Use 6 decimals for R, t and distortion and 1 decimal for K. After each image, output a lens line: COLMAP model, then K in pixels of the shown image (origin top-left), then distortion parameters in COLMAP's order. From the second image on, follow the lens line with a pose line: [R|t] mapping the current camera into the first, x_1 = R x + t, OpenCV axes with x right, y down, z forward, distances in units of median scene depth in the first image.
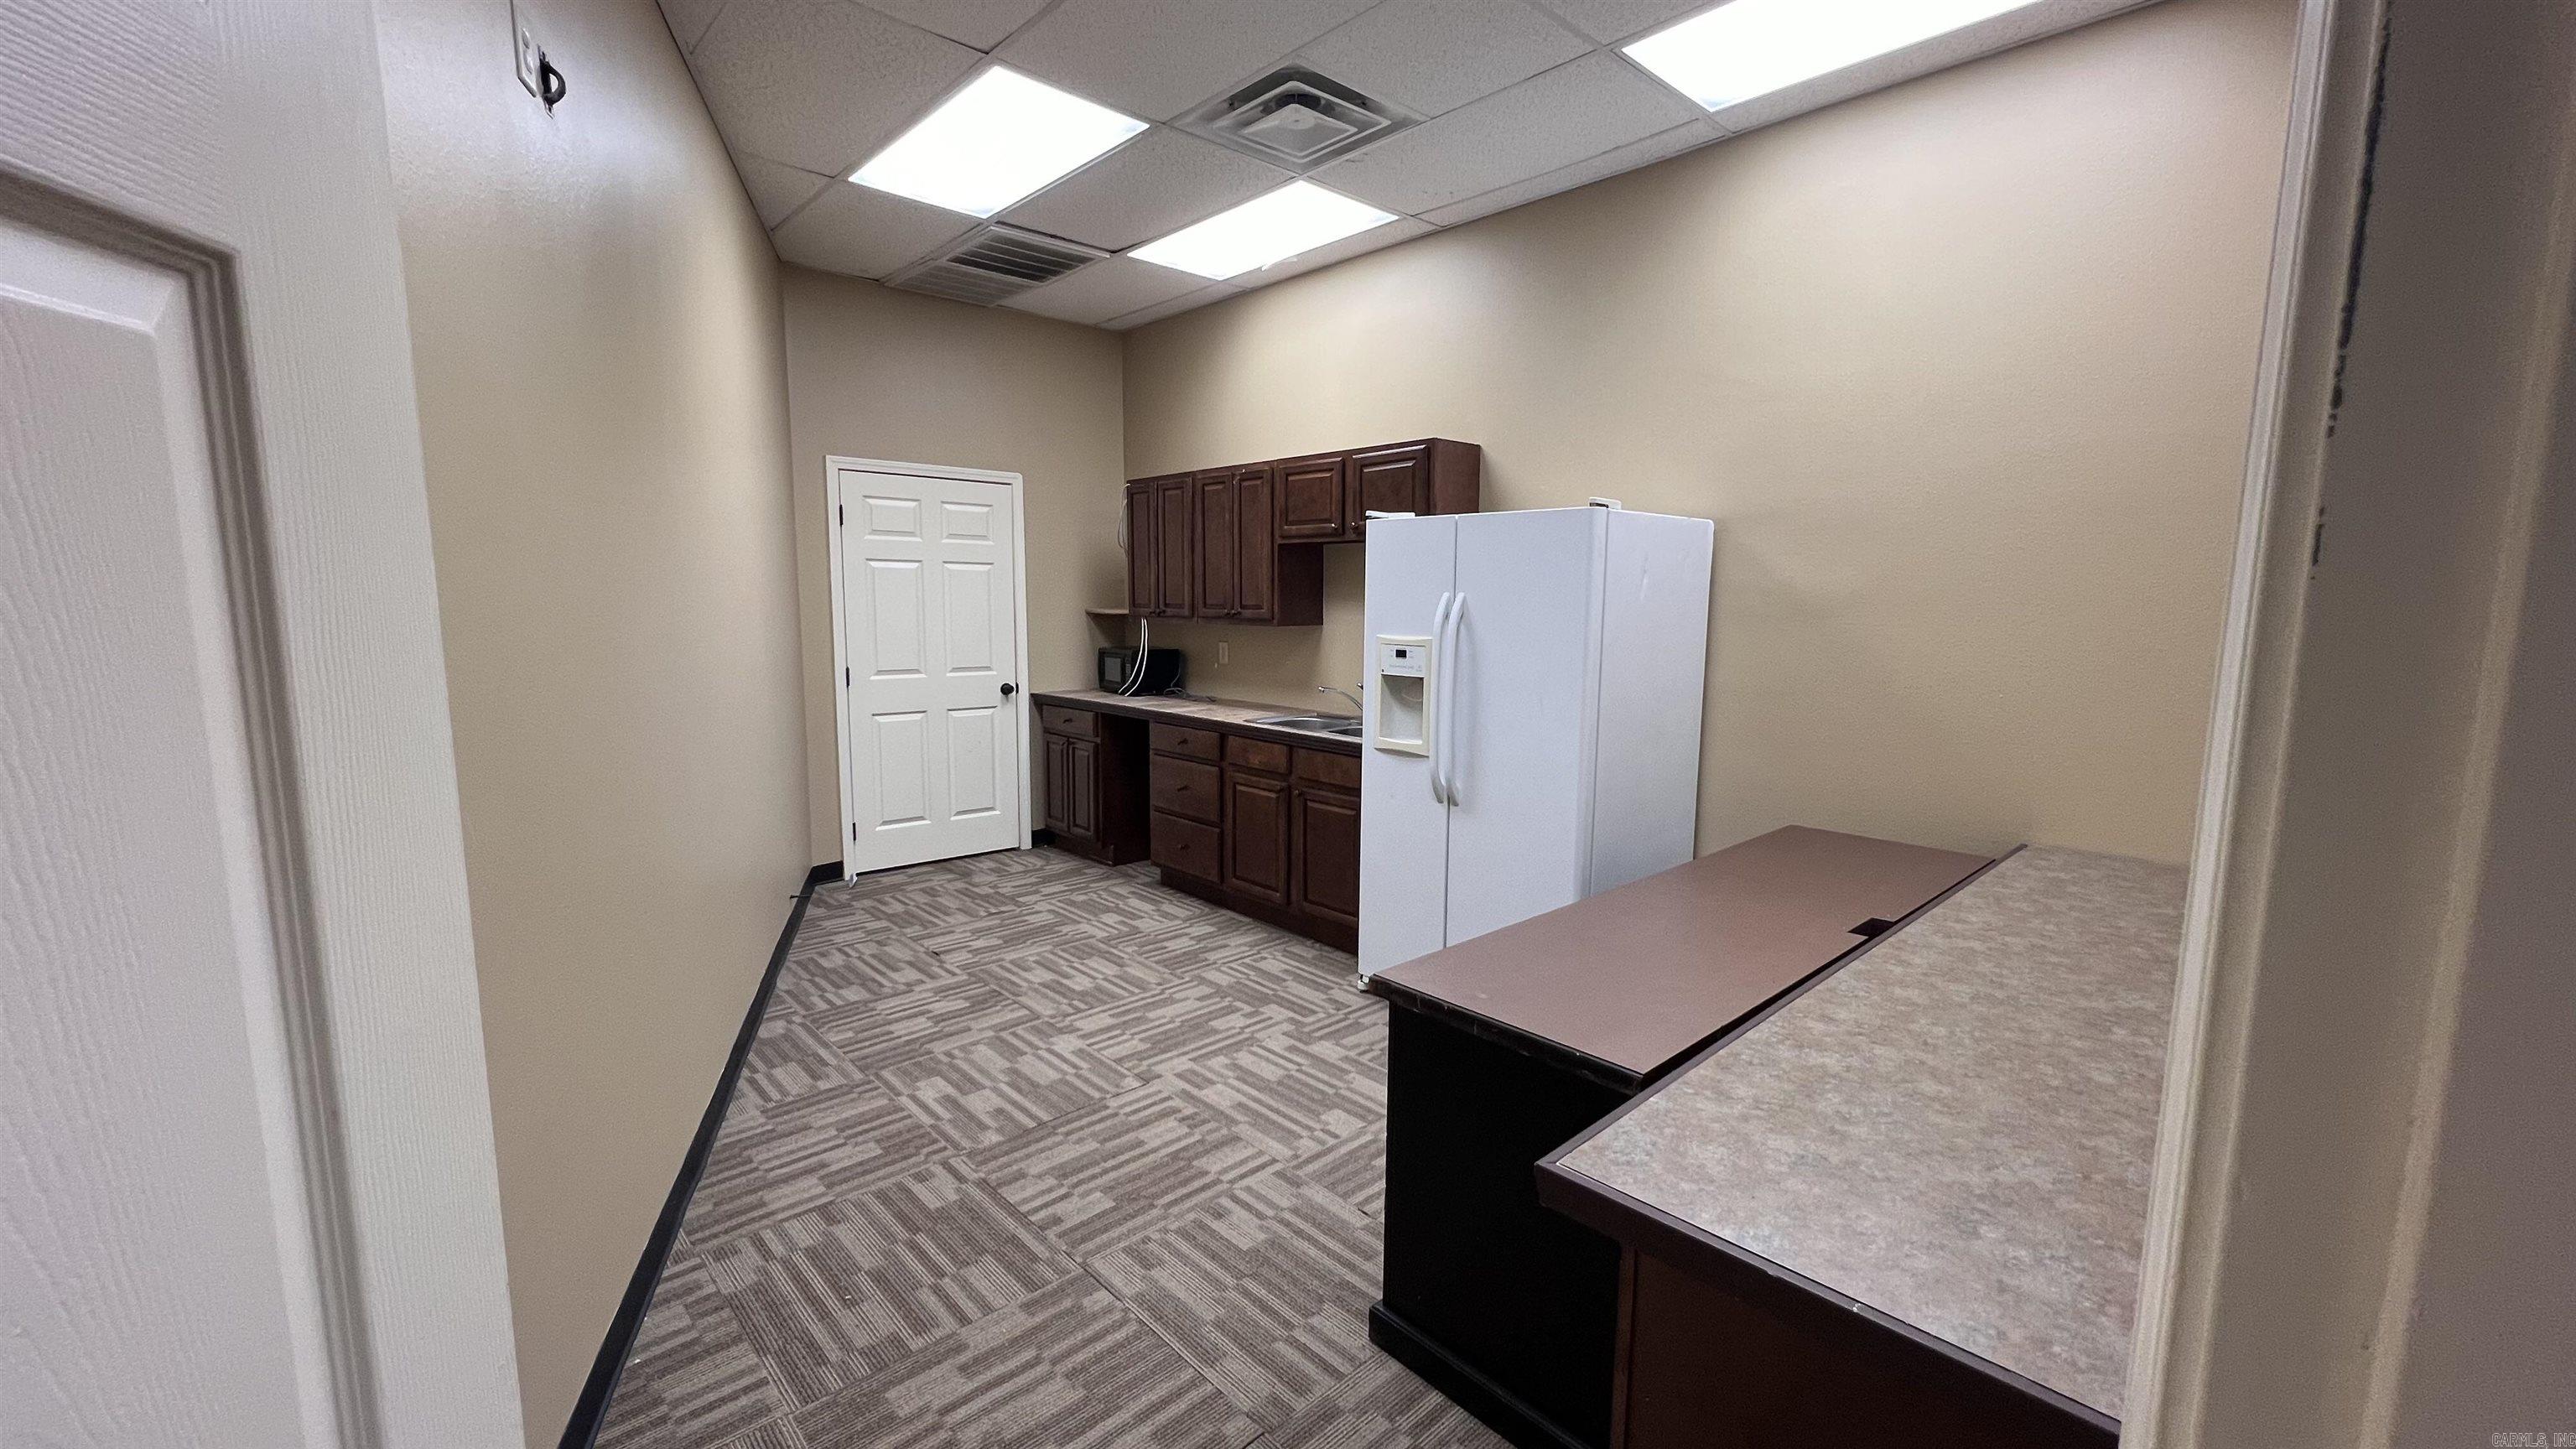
lens RADIAL K [[1028.5, 0, 1289.4], [0, 1028.5, 727.9], [0, 0, 1]] dist [-0.000844, 0.000126]
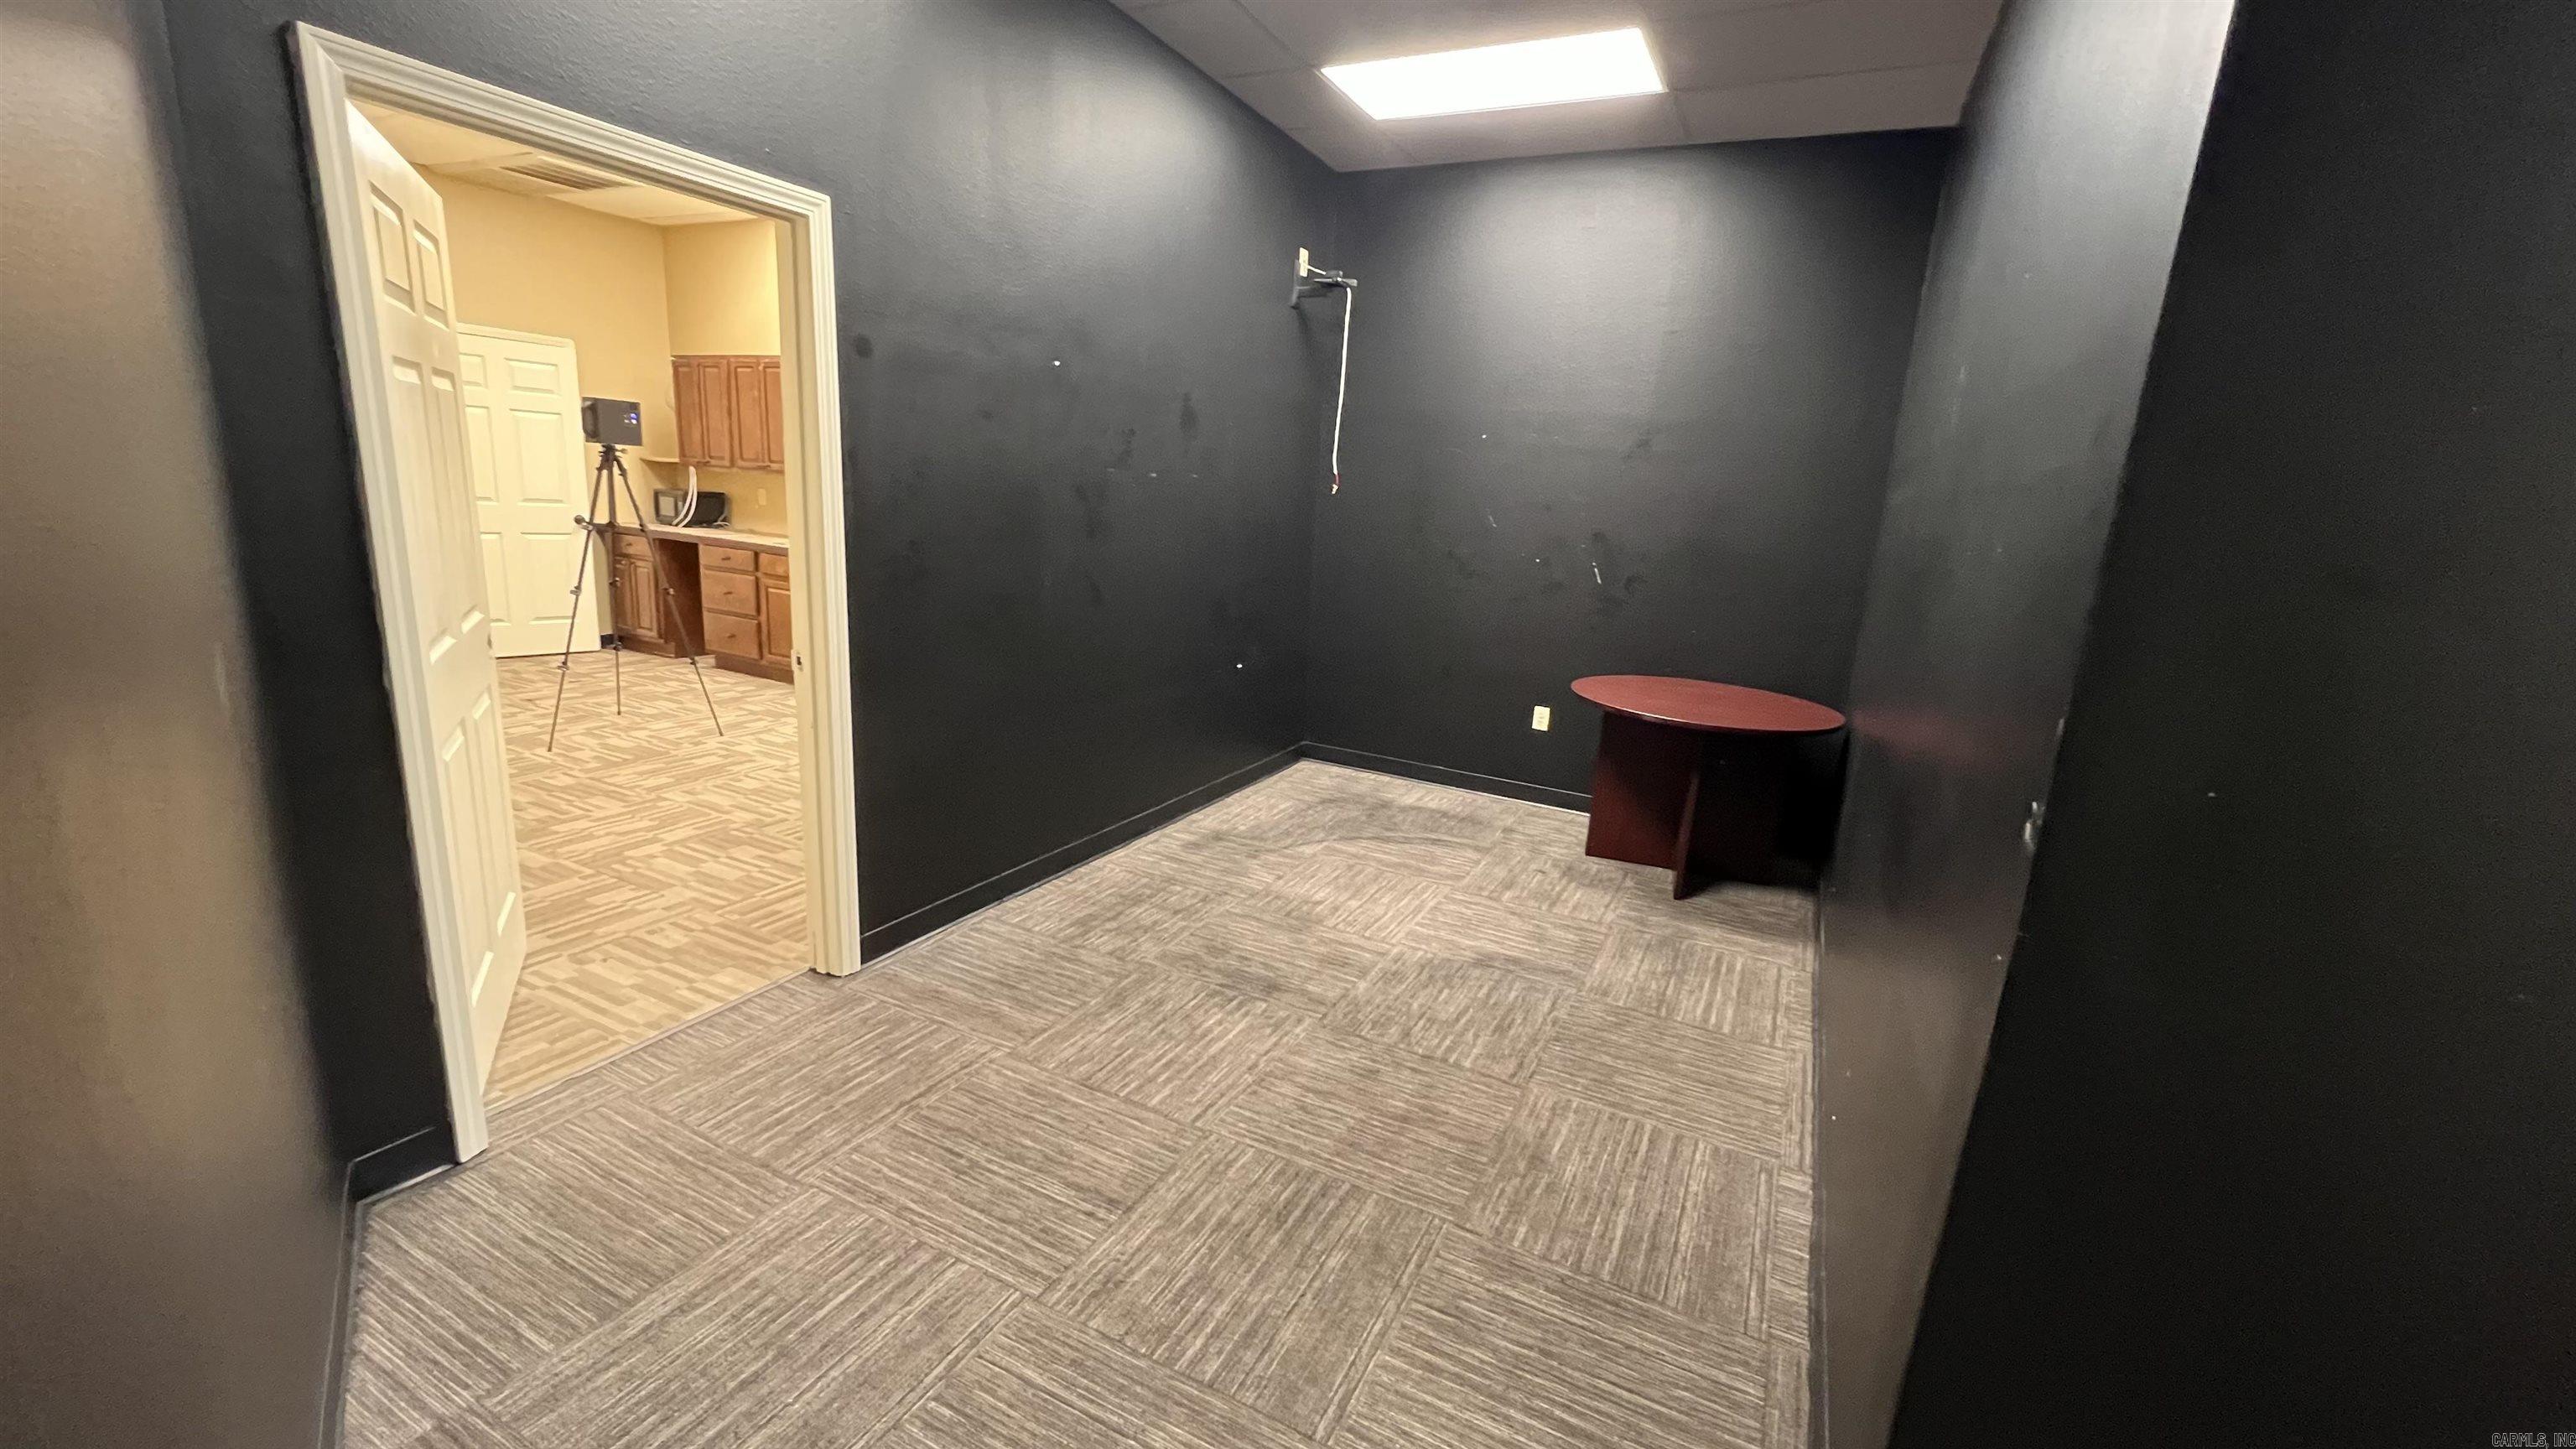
lens RADIAL K [[1028.5, 0, 1283.4], [0, 1028.5, 734.2], [0, 0, 1]] dist [-0.000844, 0.000126]
pose [[0.938114, -0.025880, 0.345358, 0.114888], [-0.014992, 0.993234, 0.115155, 0.076795], [-0.346002, -0.113206, 0.931379, -0.570157]]
